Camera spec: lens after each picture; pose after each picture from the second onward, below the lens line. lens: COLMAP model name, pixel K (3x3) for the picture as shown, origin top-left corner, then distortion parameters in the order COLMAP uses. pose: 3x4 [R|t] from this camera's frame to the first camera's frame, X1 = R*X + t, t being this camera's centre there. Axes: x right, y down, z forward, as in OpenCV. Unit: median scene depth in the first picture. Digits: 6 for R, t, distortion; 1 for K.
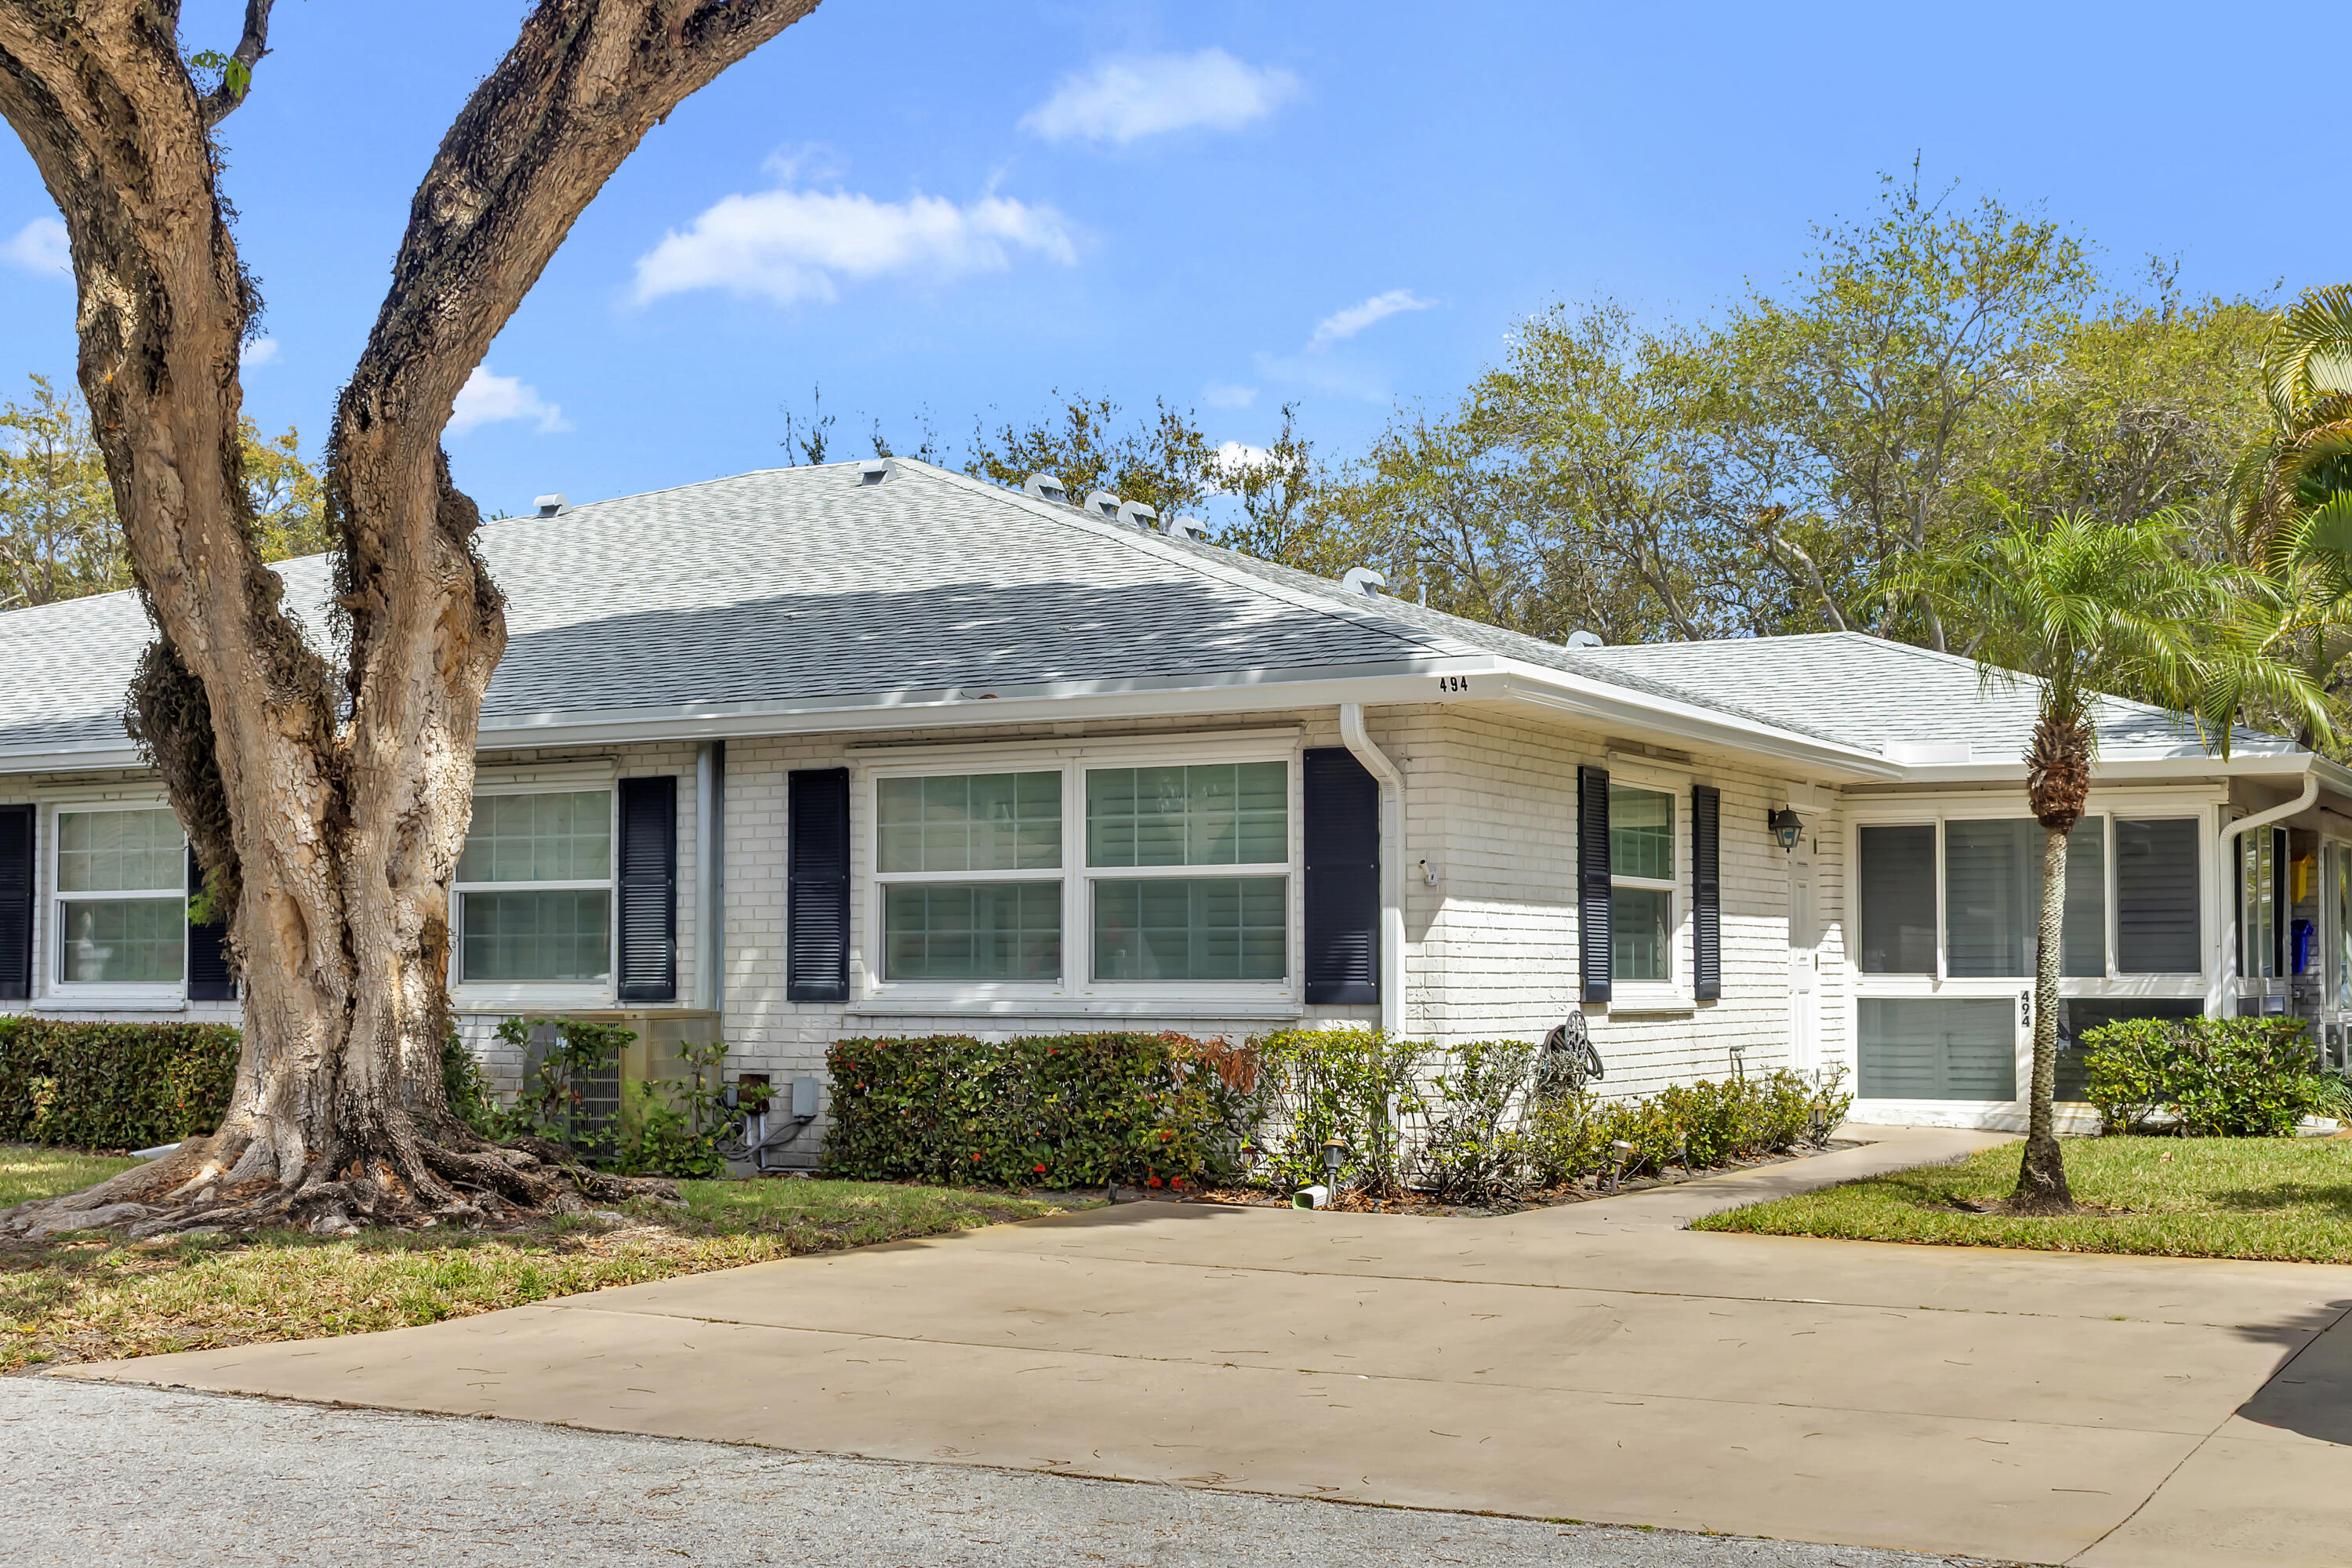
lens RADIAL K [[2791.5, 0, 1175.8], [0, 2791.5, 851.7], [0, 0, 1]] dist [0.001213, 0.000137]
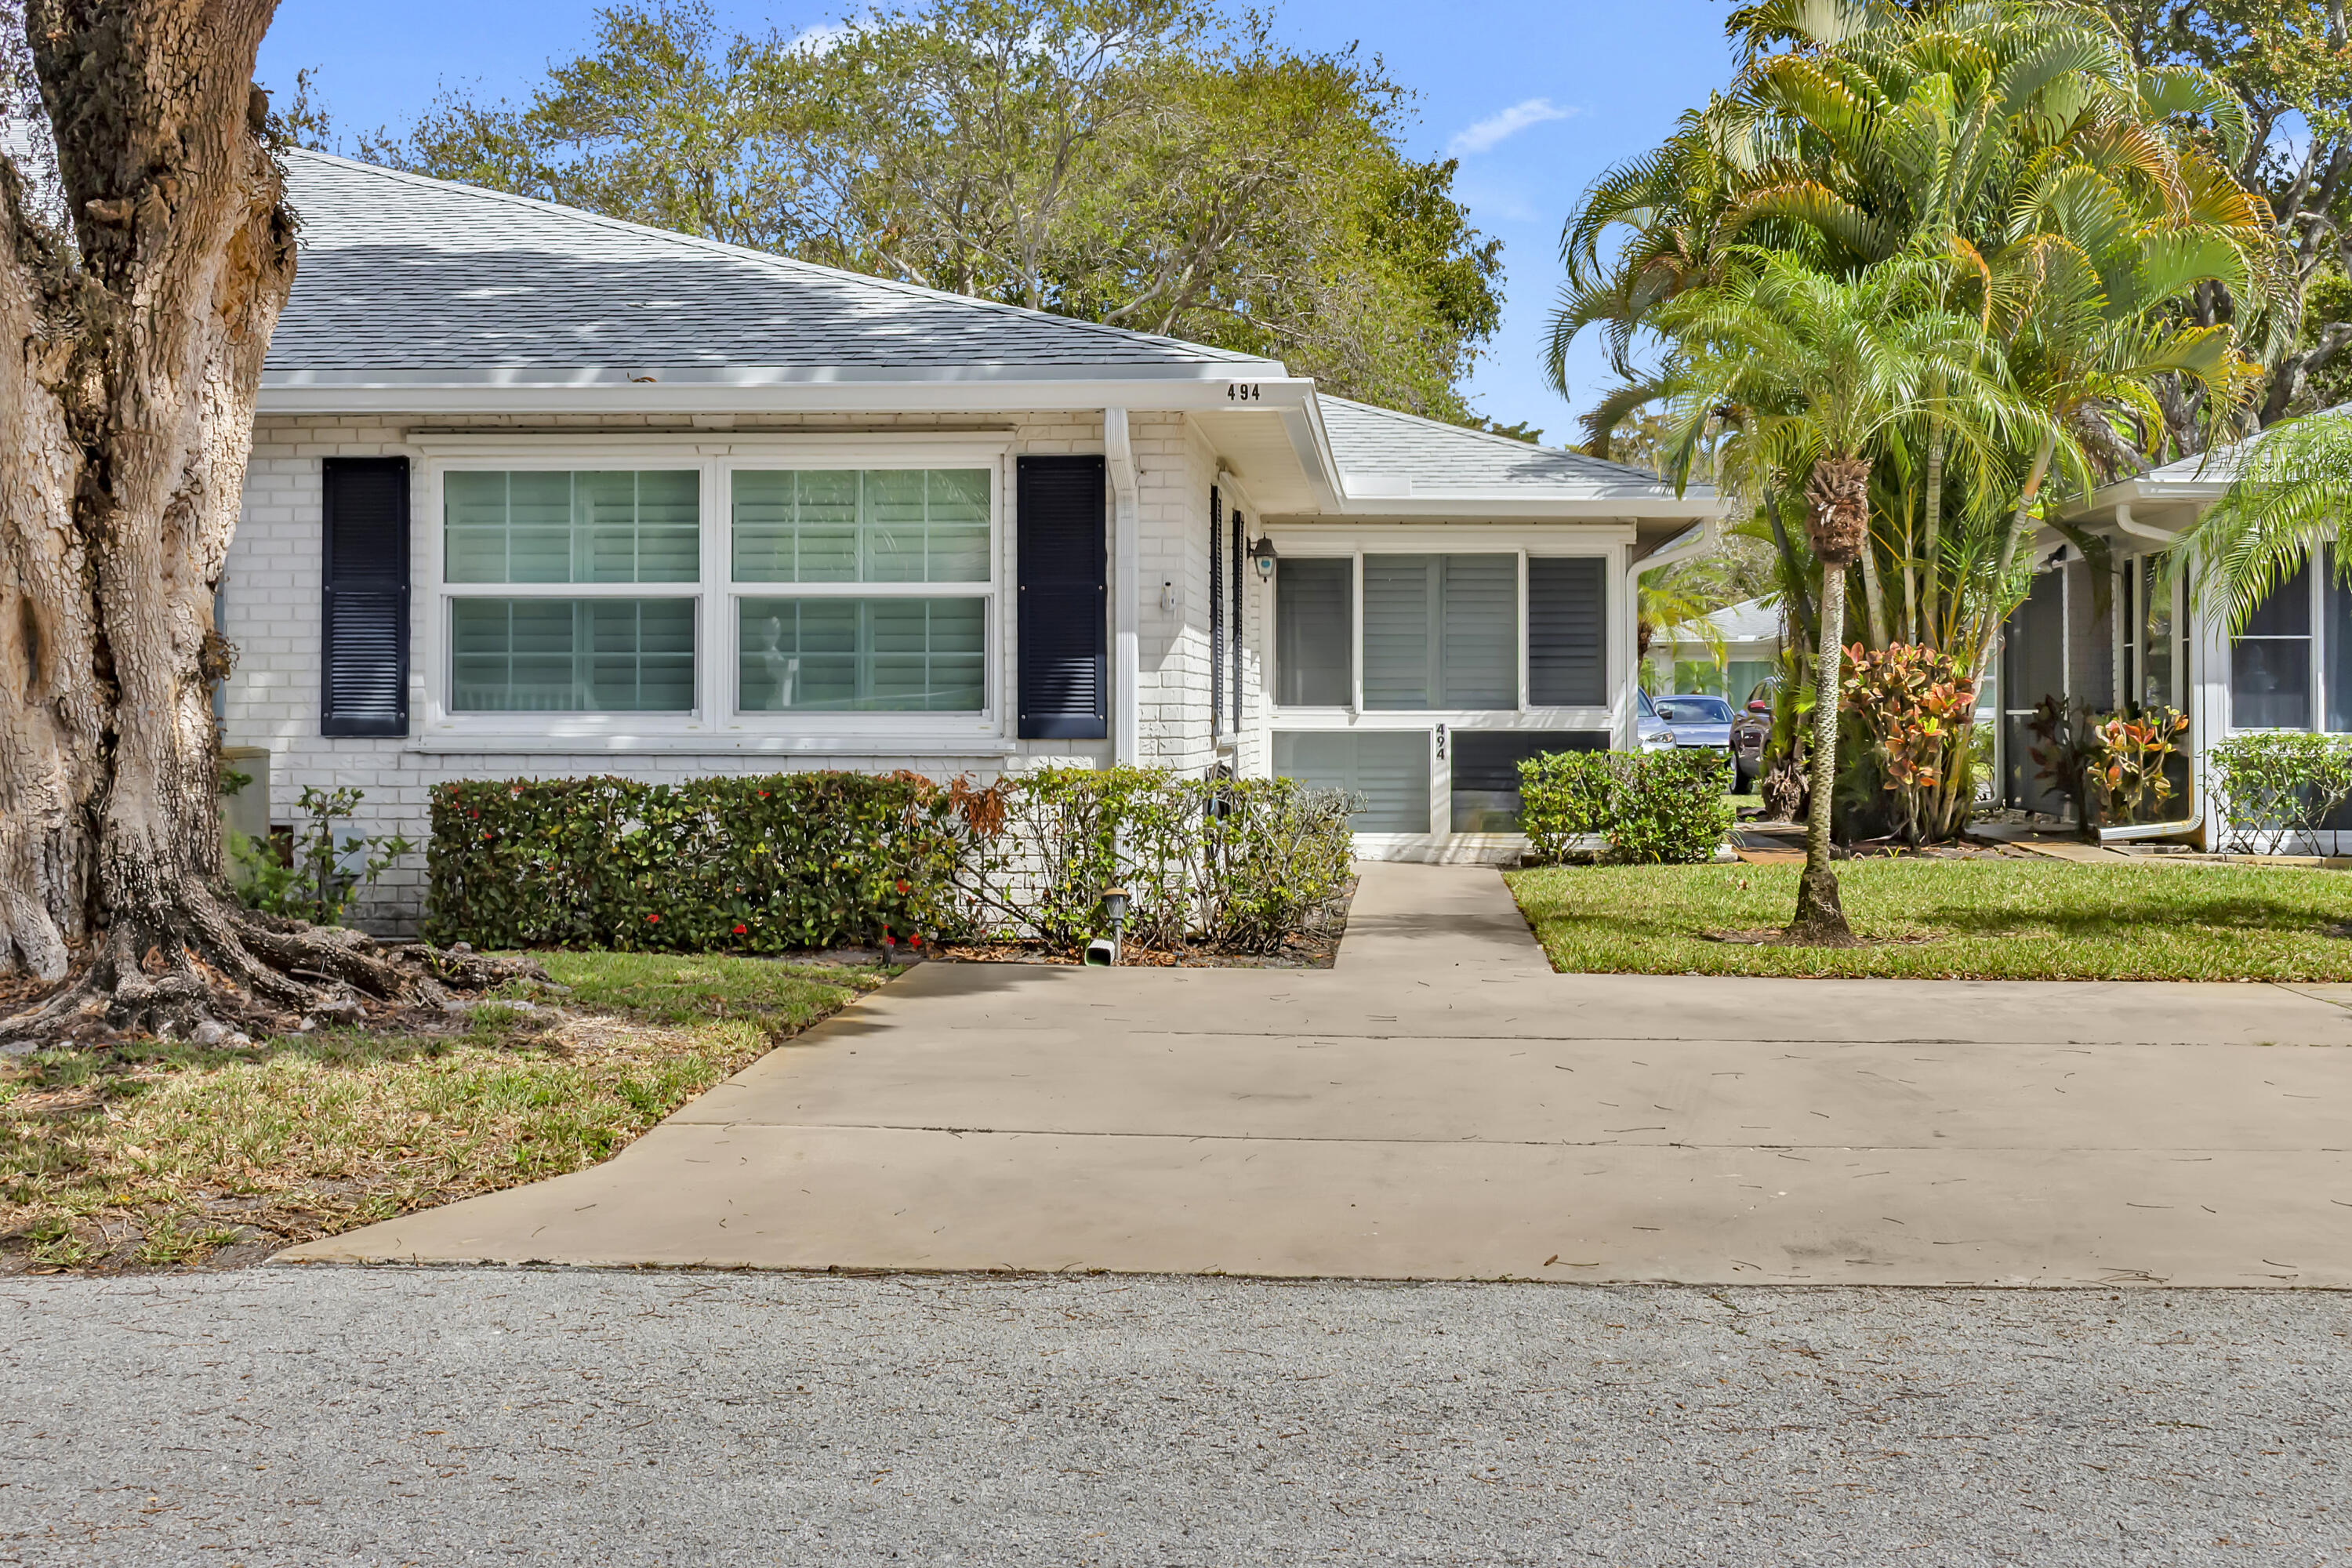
lens RADIAL K [[2847.0, 0, 1178.1], [0, 2847.0, 655.9], [0, 0, 1]] dist [-0.002380, -0.007818]
pose [[0.904068, 0.010189, 0.427267, -0.301869], [-0.021361, 0.999544, 0.021363, 0.007095], [-0.426854, -0.028440, 0.903873, 0.147205]]
